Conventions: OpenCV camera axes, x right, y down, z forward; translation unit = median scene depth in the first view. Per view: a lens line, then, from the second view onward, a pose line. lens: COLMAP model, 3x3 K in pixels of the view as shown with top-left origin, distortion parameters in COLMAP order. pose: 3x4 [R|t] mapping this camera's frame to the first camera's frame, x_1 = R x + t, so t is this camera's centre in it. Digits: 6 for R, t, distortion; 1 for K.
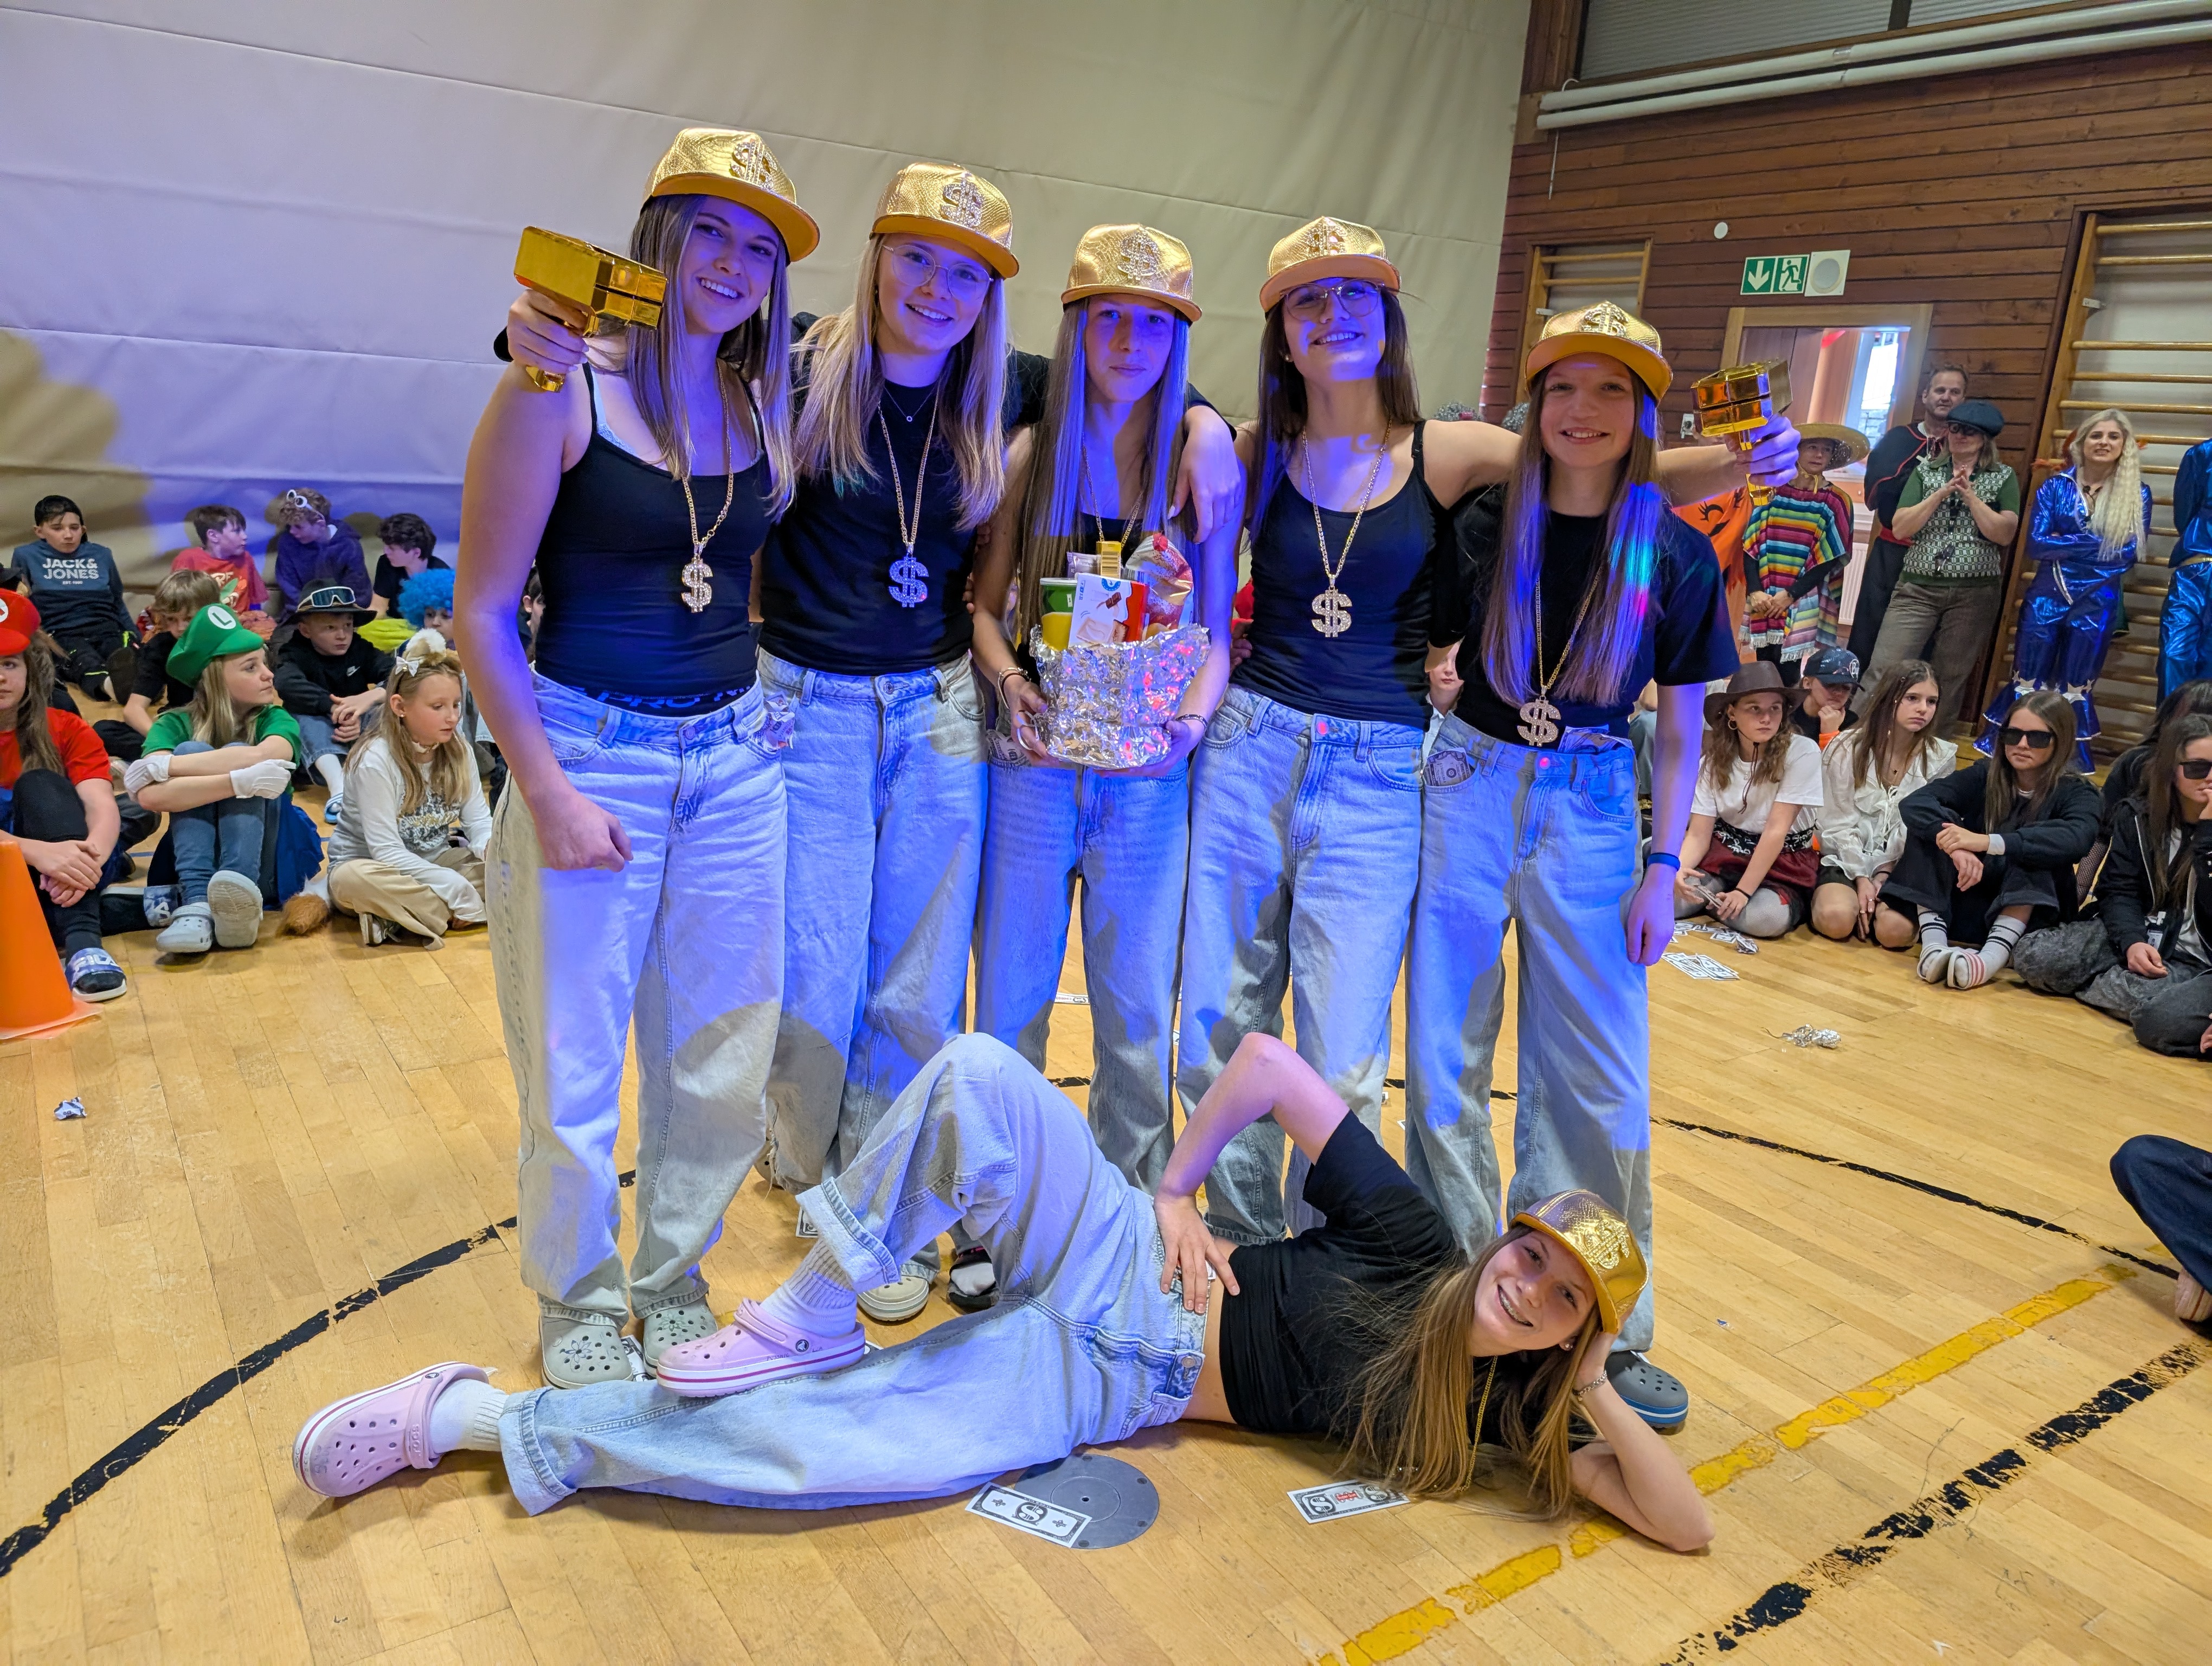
lens RADIAL K [[1592.0, 0, 1104.3], [0, 1592.0, 843.9], [0, 0, 1]] dist [0.006135, -0.009042]
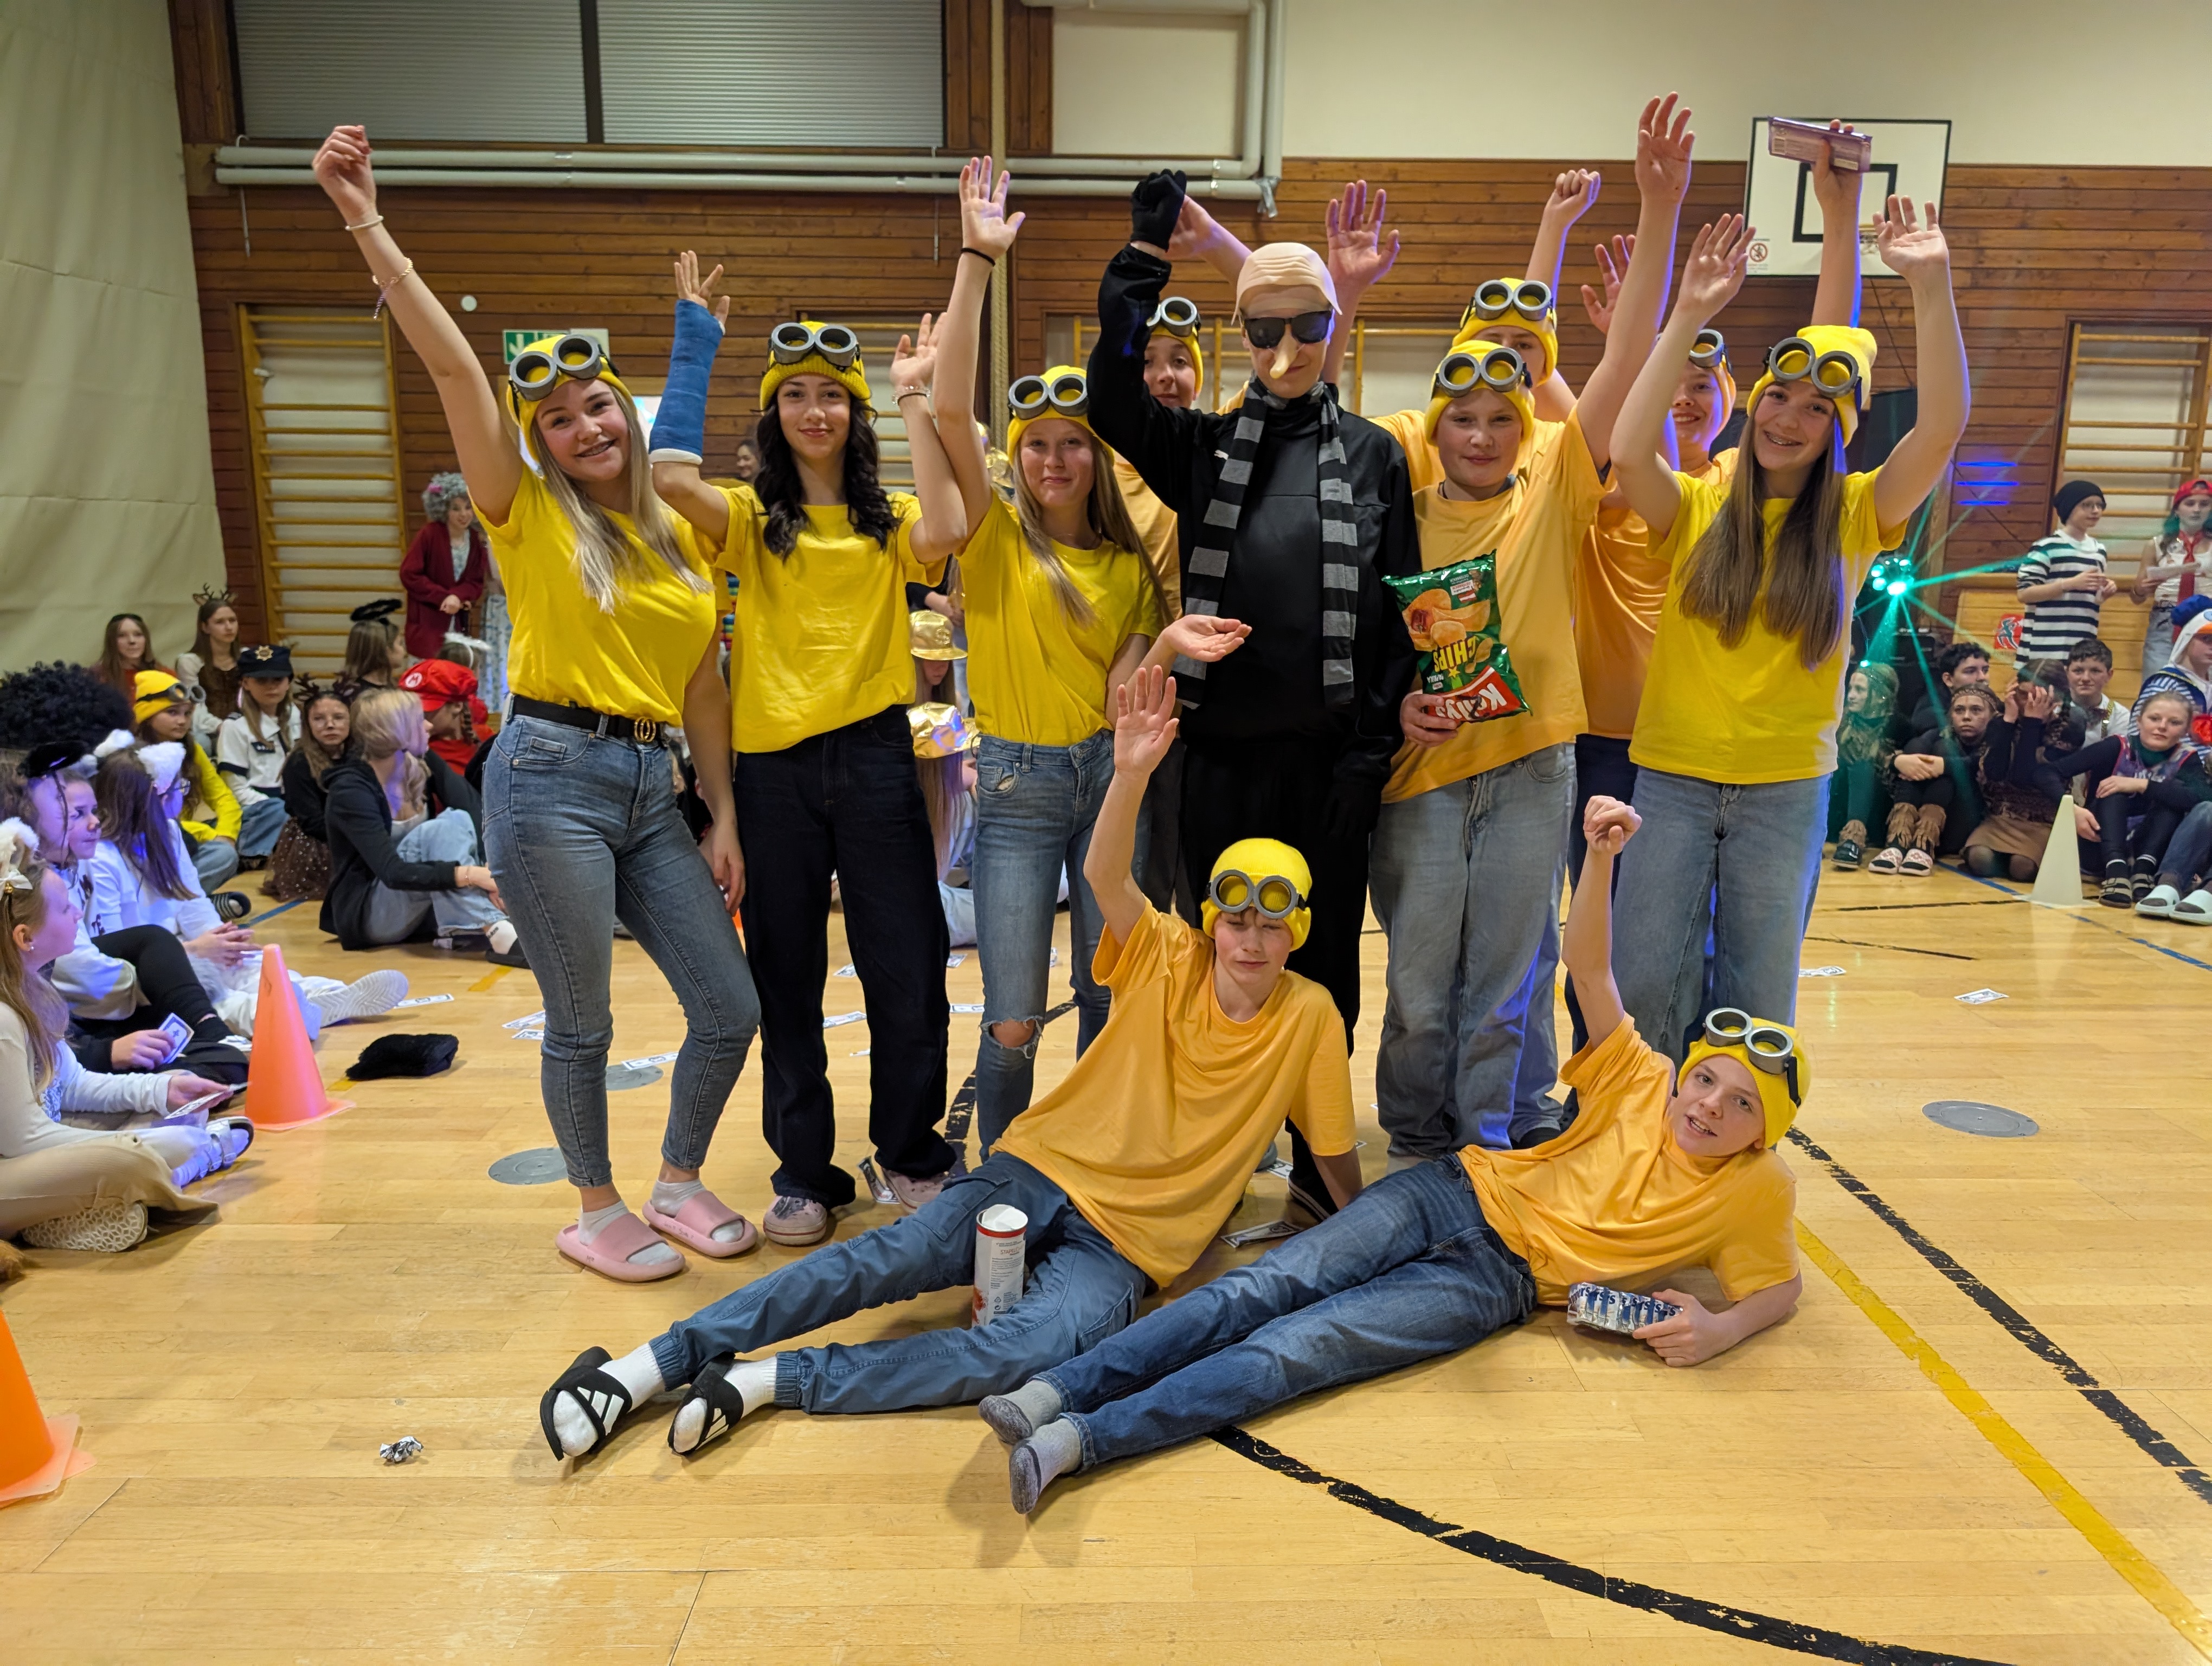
lens RADIAL K [[1592.0, 0, 1118.7], [0, 1592.0, 834.0], [0, 0, 1]] dist [0.006135, -0.009042]
pose [[0.549388, -0.213754, 0.807764, -0.369832], [0.240882, 0.966199, 0.091848, -0.039124], [-0.800093, 0.144116, 0.582307, 0.091520]]
